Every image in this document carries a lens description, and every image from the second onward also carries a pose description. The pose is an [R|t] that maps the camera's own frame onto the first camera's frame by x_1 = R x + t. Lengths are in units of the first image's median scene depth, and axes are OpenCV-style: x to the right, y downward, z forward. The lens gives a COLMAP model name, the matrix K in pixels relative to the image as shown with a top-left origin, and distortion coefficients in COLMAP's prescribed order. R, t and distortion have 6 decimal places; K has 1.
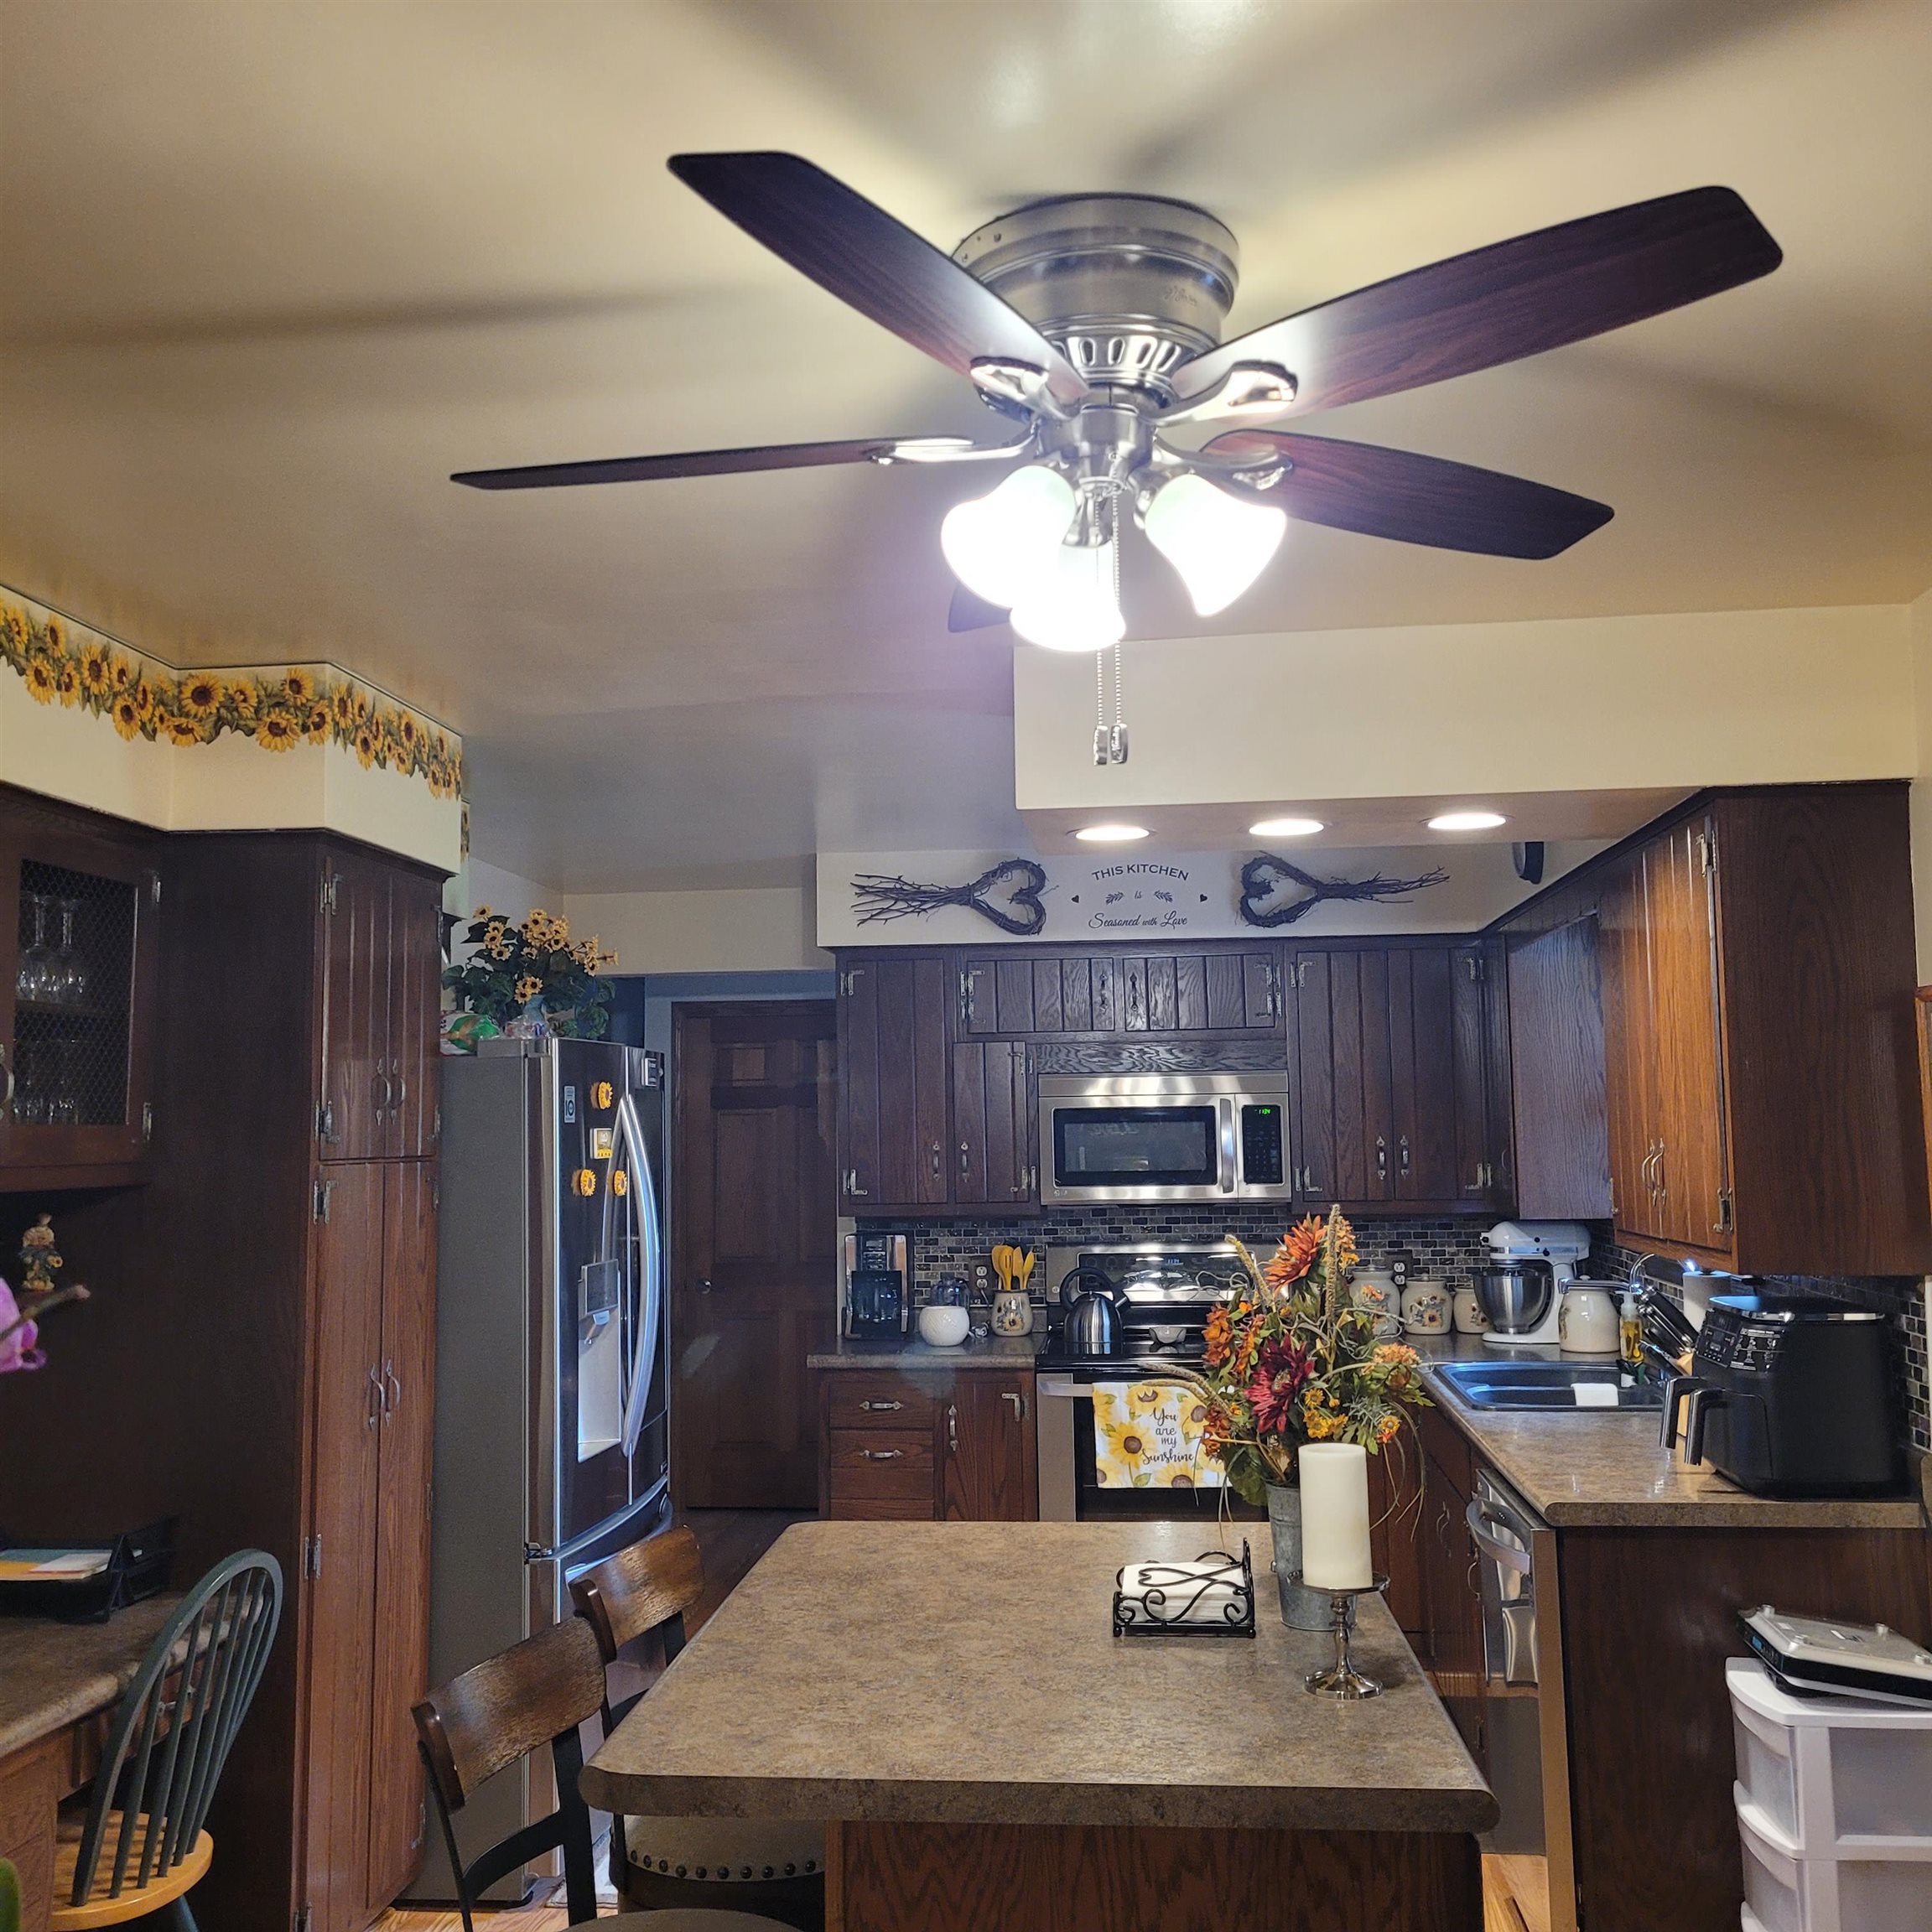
lens RADIAL K [[1957.1, 0, 960.5], [0, 1957.1, 981.4], [0, 0, 1]] dist [0.045001, -0.004407]
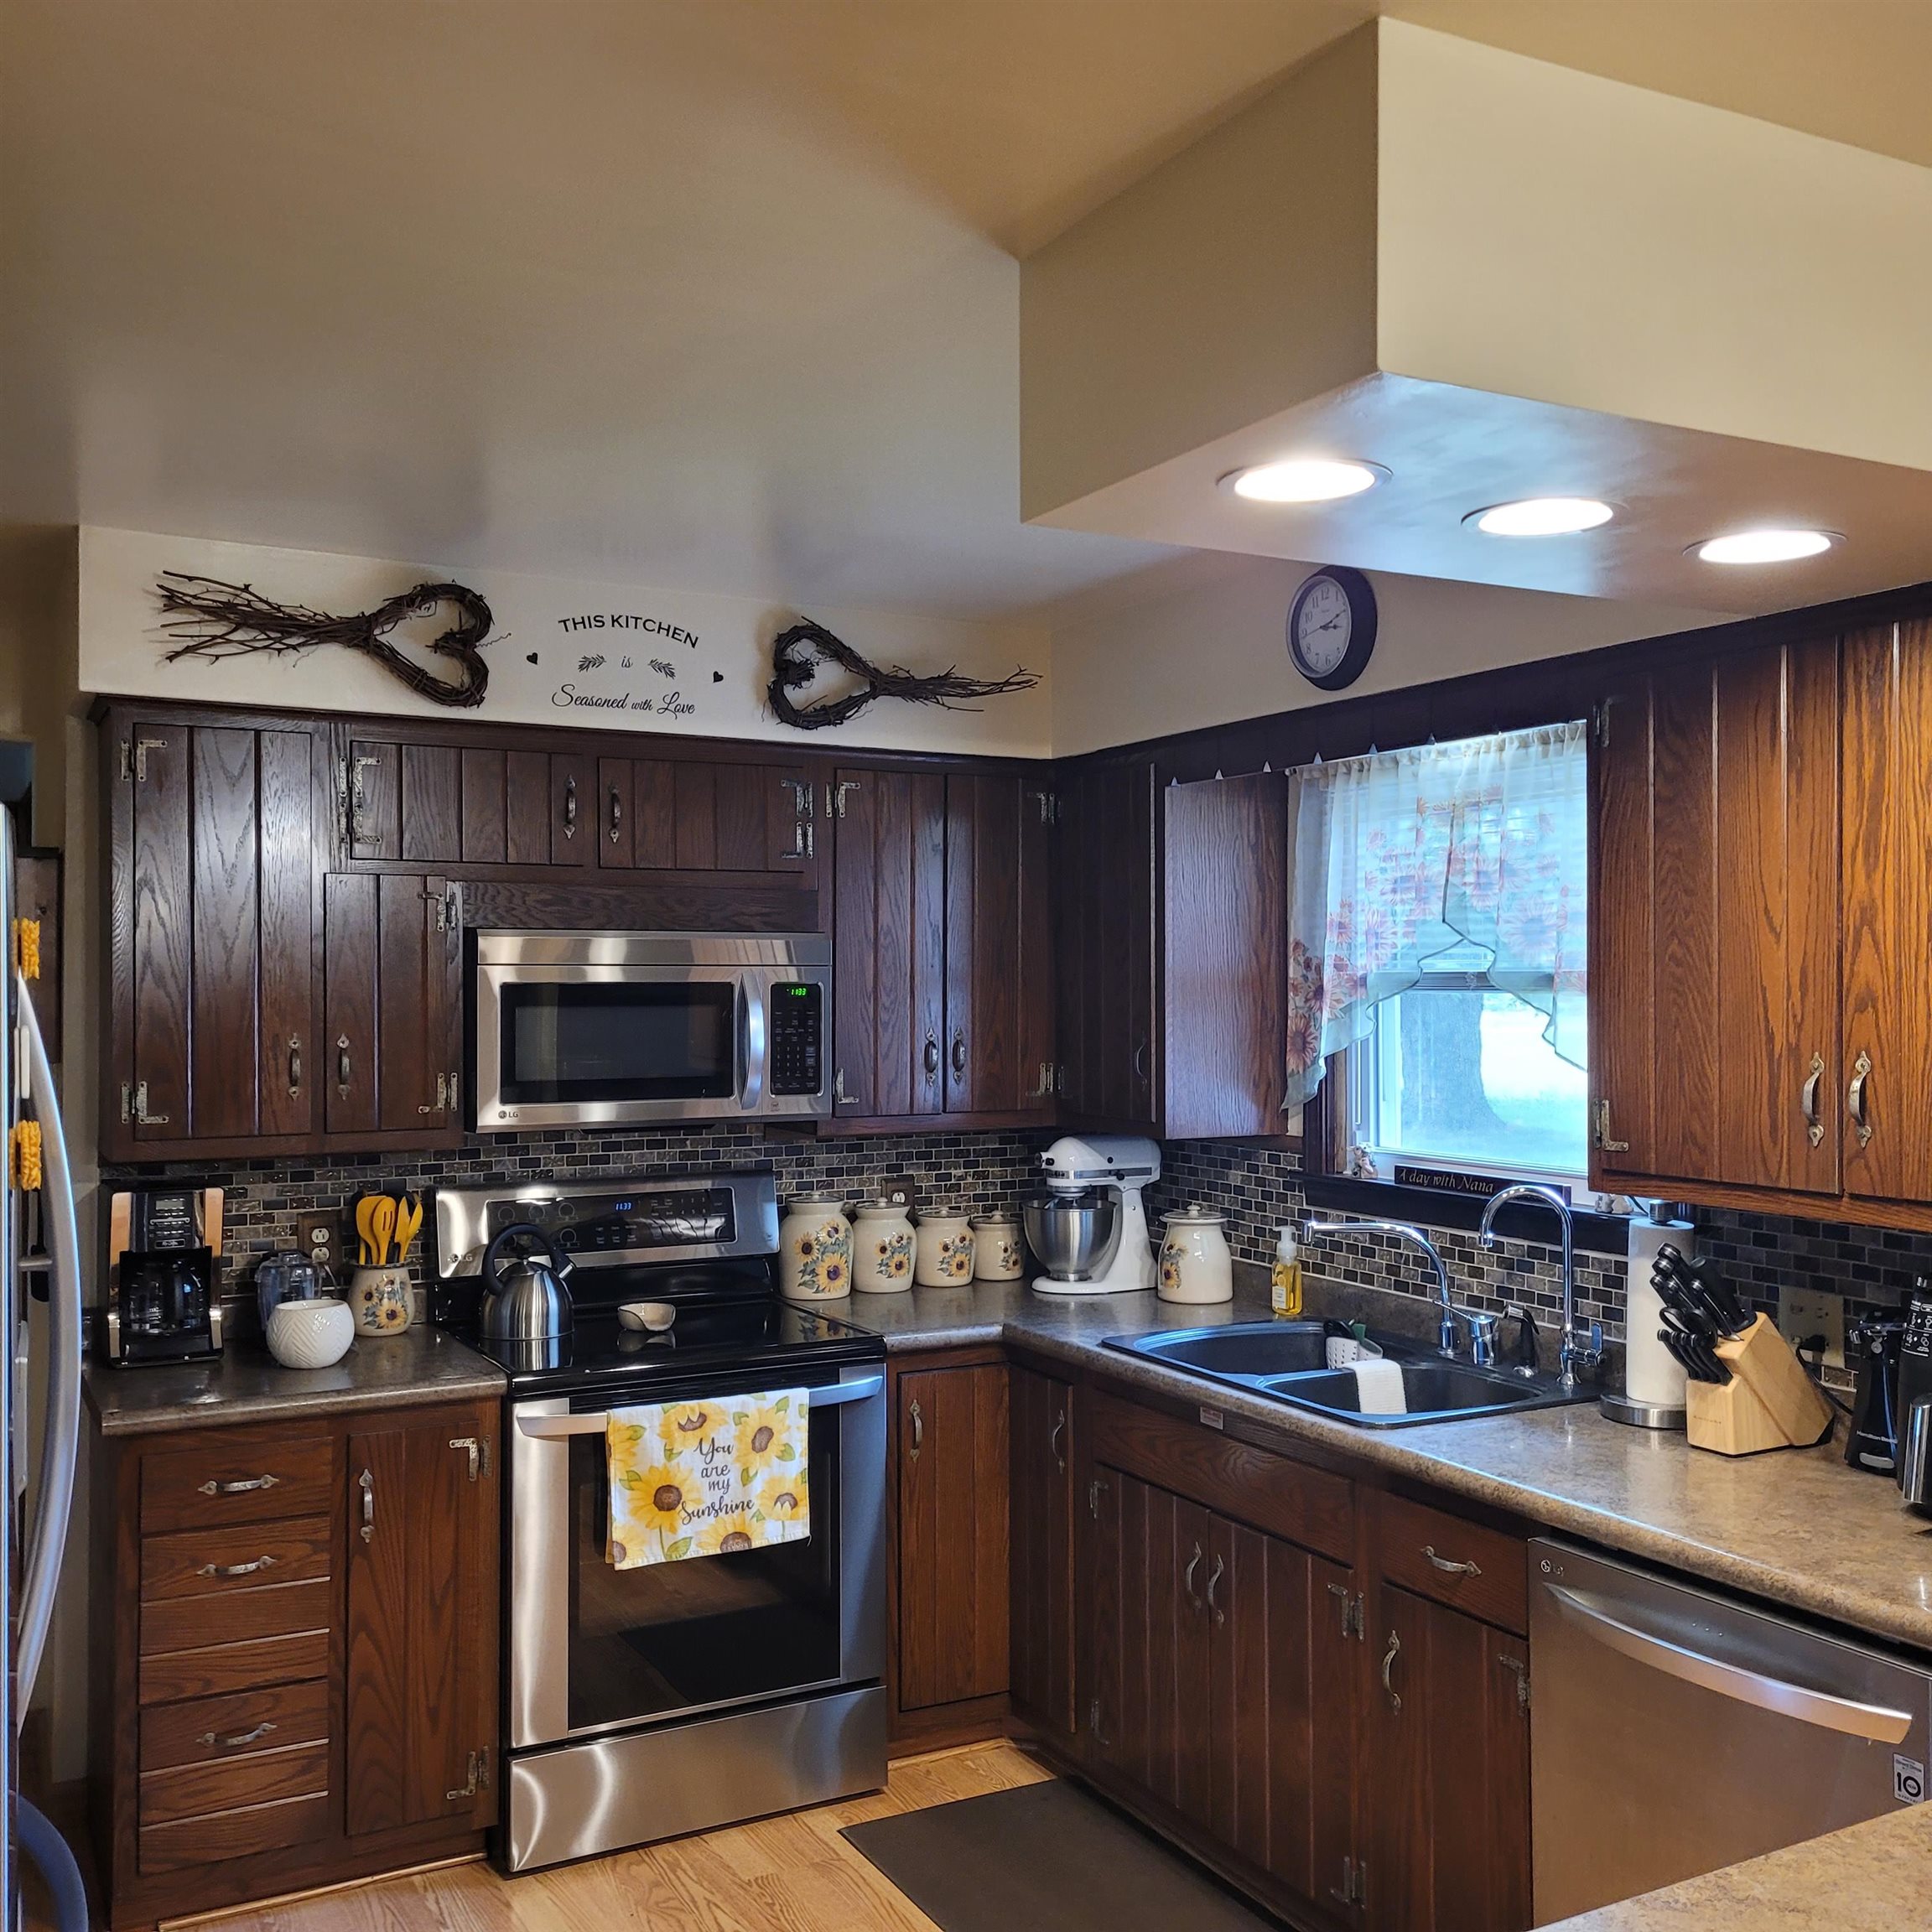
lens RADIAL K [[1957.1, 0, 960.5], [0, 1957.1, 981.4], [0, 0, 1]] dist [0.045001, -0.004407]
pose [[0.818946, 0.015999, 0.573648, -0.197804], [-0.056515, 0.997001, 0.052874, 0.022126], [-0.571081, -0.075720, 0.817394, 0.392410]]
